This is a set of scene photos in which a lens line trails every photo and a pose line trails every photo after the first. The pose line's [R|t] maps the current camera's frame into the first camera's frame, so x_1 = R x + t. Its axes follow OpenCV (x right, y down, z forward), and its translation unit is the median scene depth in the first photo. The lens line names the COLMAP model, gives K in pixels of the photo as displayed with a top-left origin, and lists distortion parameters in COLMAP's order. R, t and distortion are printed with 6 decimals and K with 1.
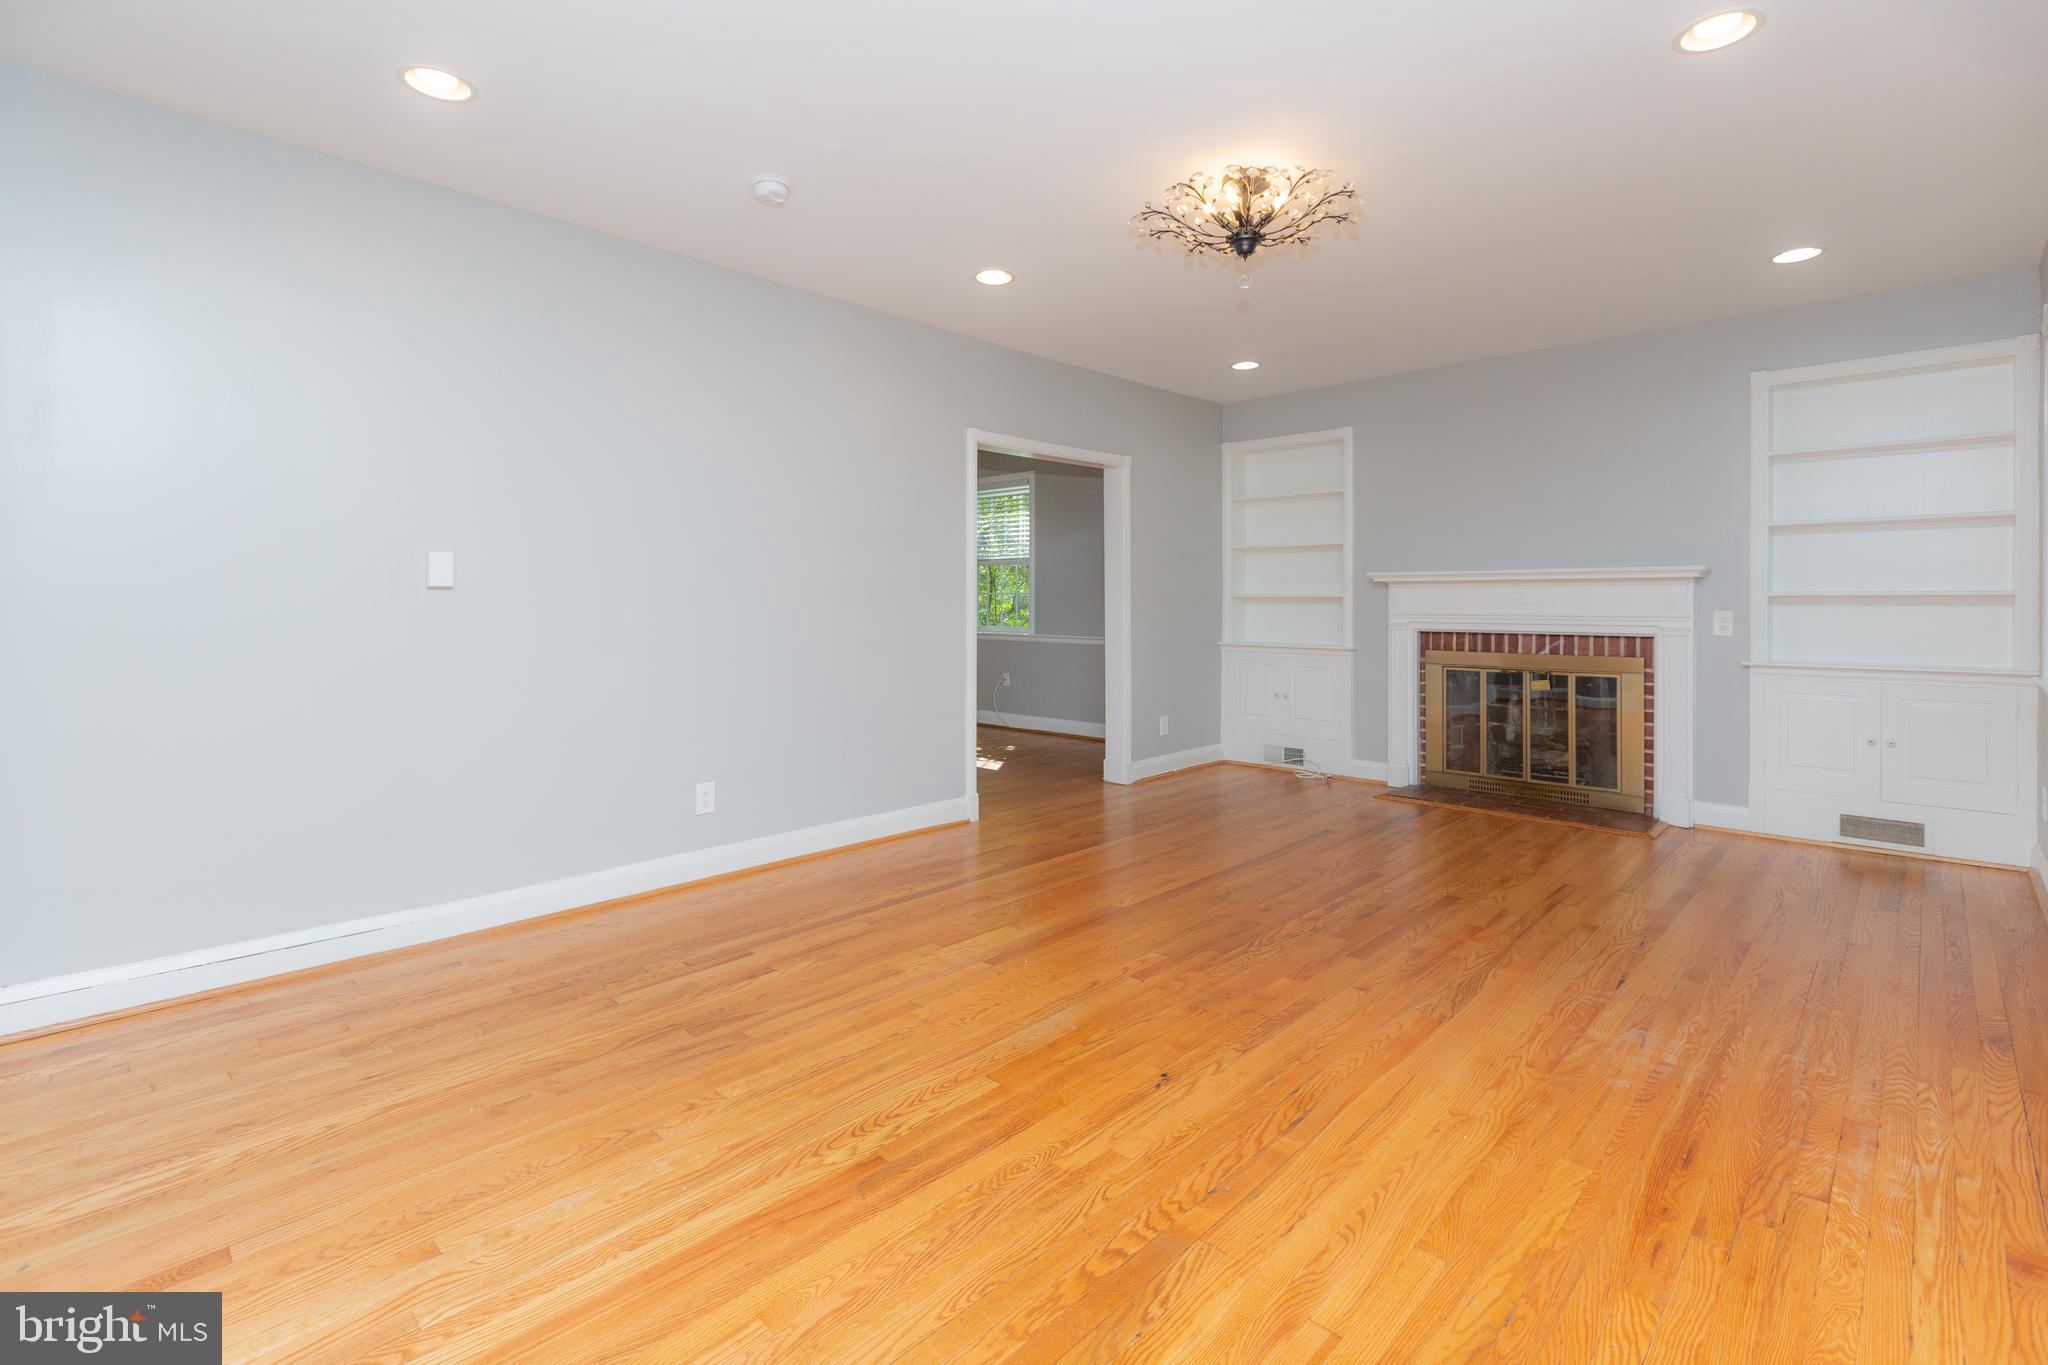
lens RADIAL K [[958.1, 0, 1060.4], [0, 958.1, 597.1], [0, 0, 1]] dist [-0.000516, 0.000187]
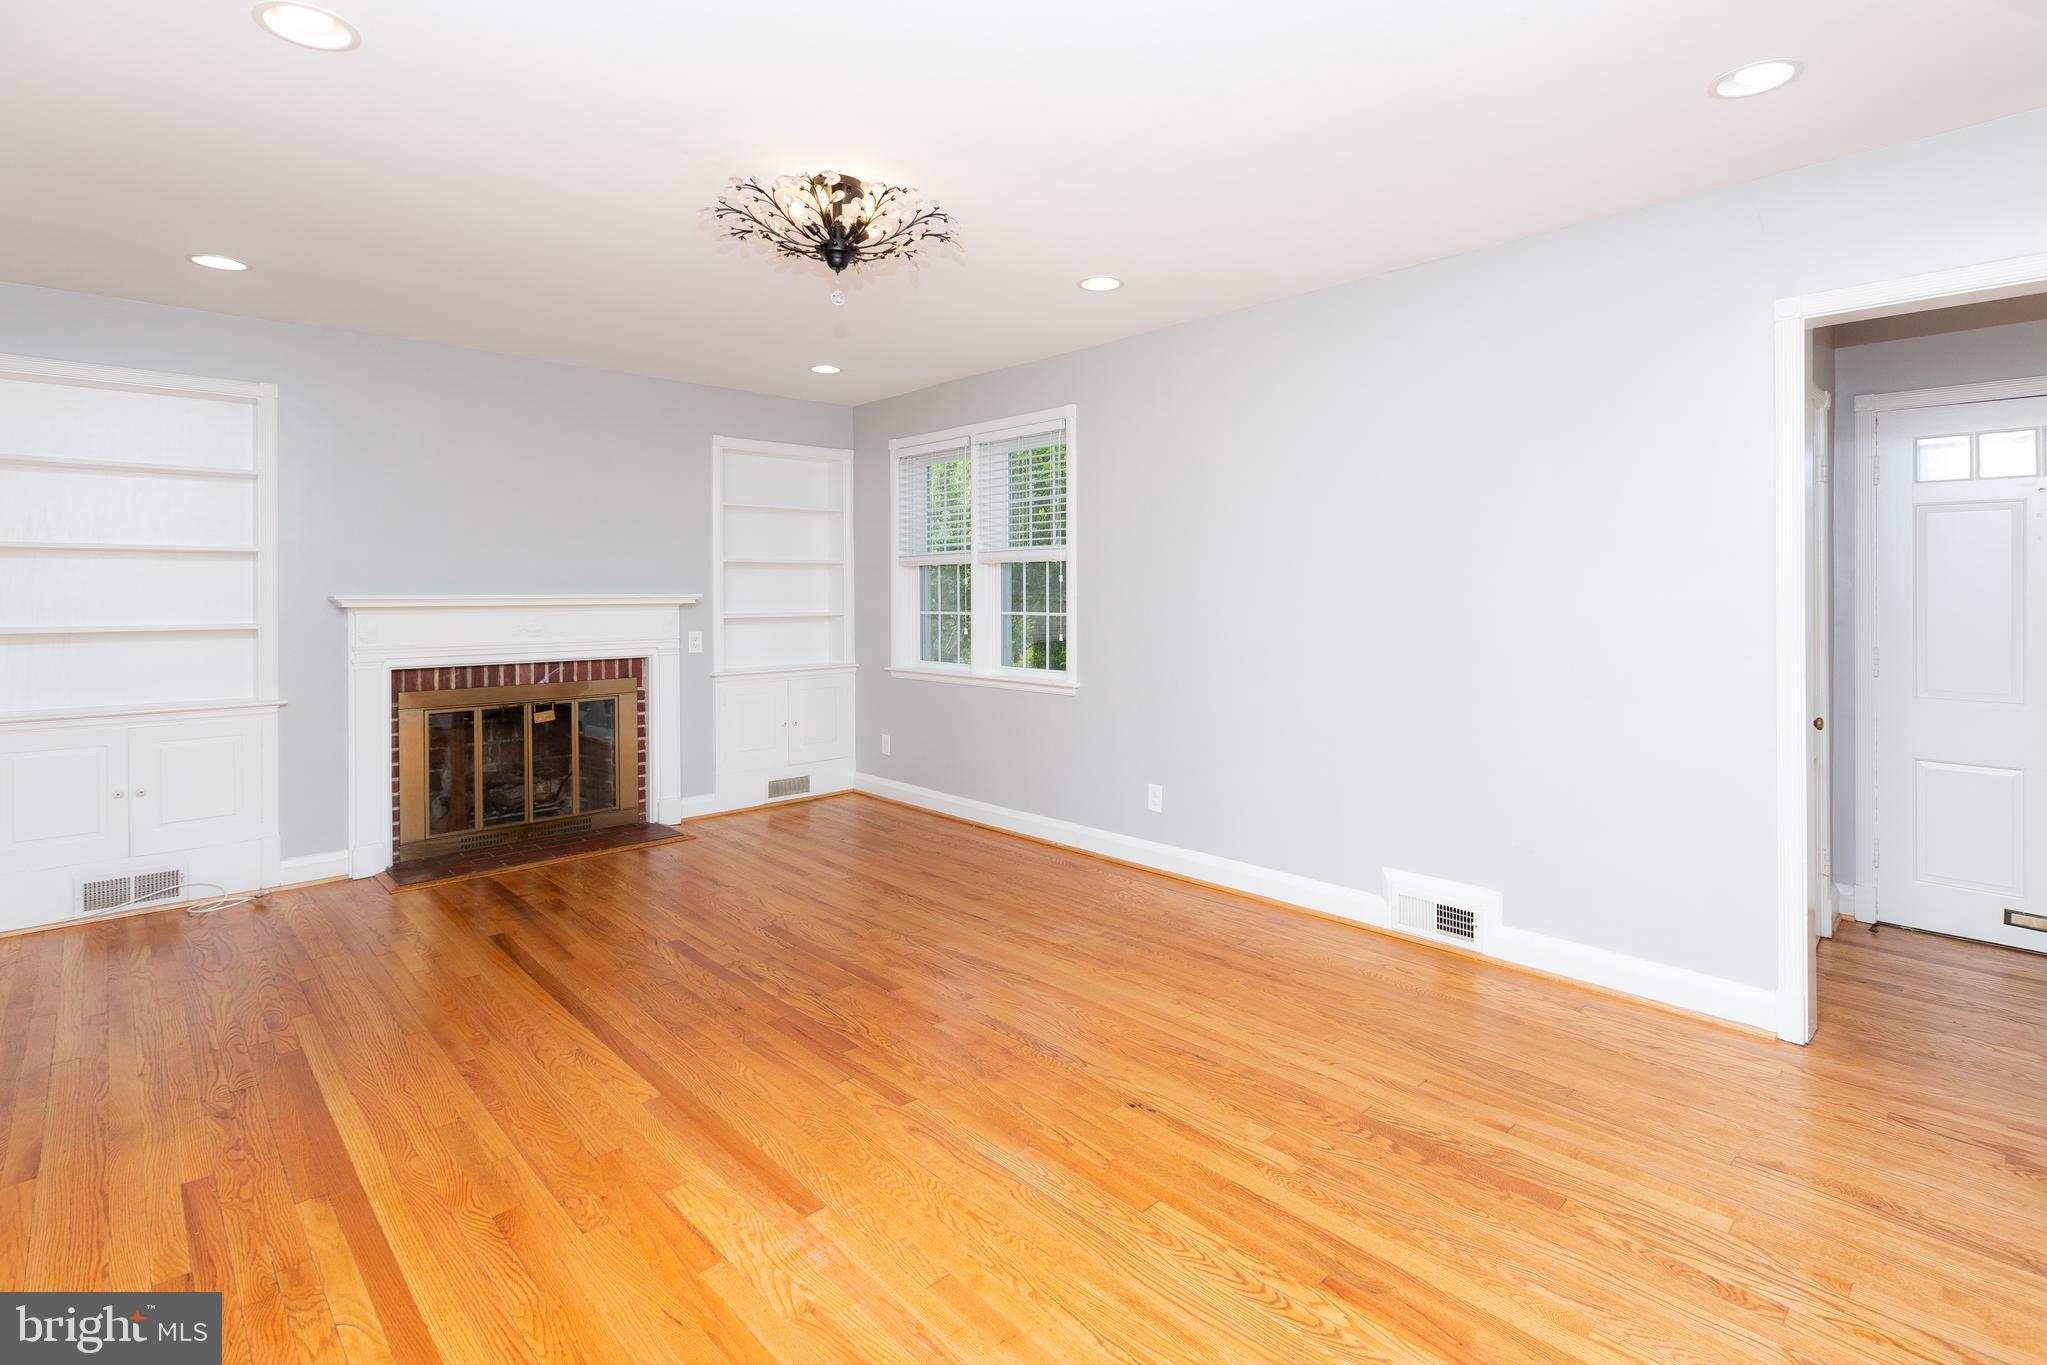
lens RADIAL K [[957.7, 0, 1059.9], [0, 957.7, 597.1], [0, 0, 1]] dist [-0.000516, 0.000187]
pose [[0.049015, -0.004740, 0.998787, -0.845142], [-0.001642, 0.999987, 0.004826, -0.063556], [-0.998797, -0.001876, 0.049006, 0.908069]]
